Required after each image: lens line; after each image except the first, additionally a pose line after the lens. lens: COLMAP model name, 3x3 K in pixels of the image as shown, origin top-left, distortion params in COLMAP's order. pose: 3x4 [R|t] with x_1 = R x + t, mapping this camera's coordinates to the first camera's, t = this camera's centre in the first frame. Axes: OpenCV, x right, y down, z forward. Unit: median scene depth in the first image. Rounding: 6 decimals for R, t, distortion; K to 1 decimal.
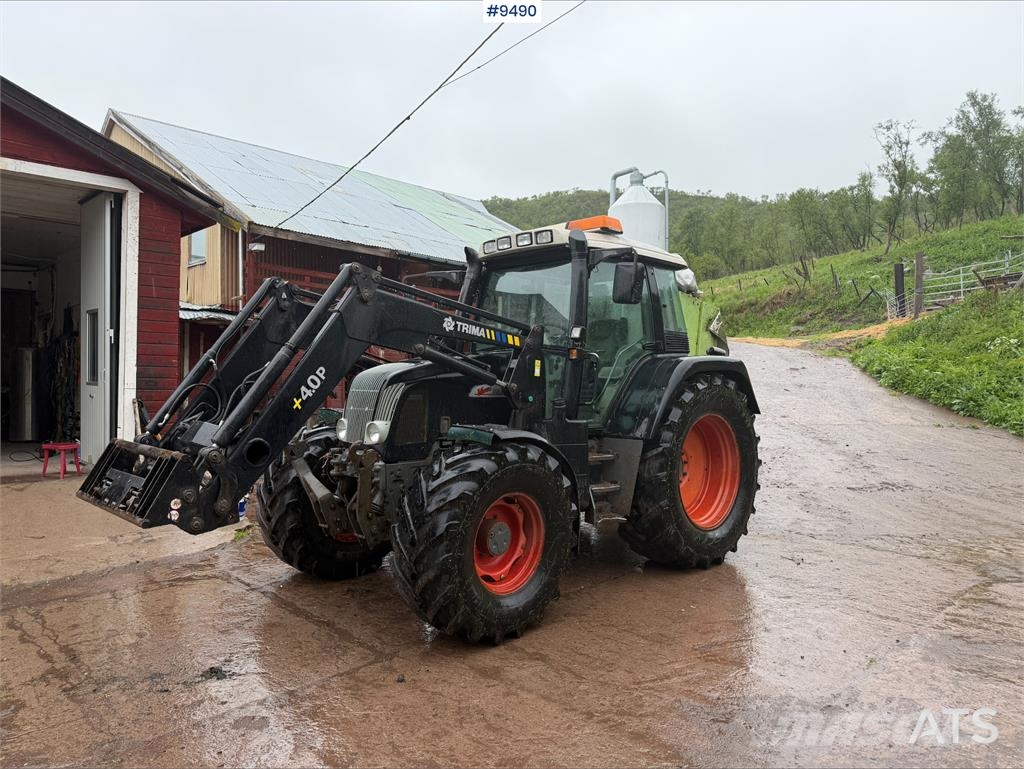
lens RADIAL K [[712.0, 0, 512.3], [0, 712.0, 378.3], [0, 0, 1]] dist [0.114844, -0.134216]
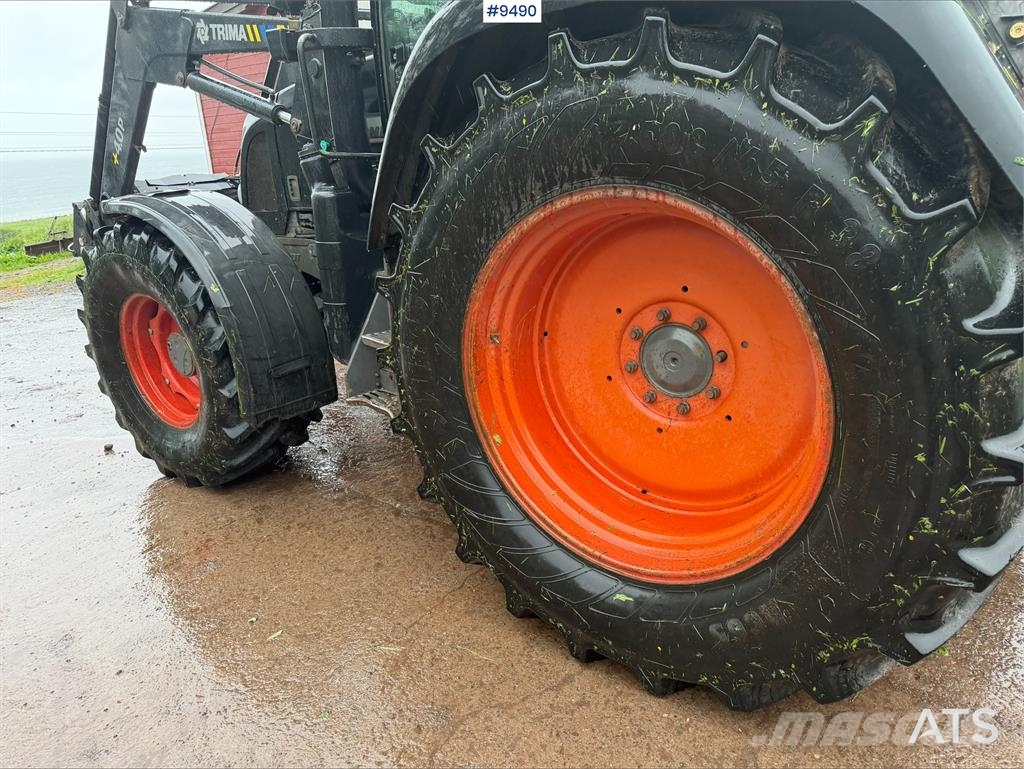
lens RADIAL K [[717.5, 0, 508.1], [0, 717.5, 388.3], [0, 0, 1]] dist [0.117259, -0.187001]
pose [[0.133990, 0.301478, -0.944011, 0.587785], [0.050807, 0.949259, 0.310365, 0.036389], [0.989679, -0.089548, 0.111874, 1.001226]]
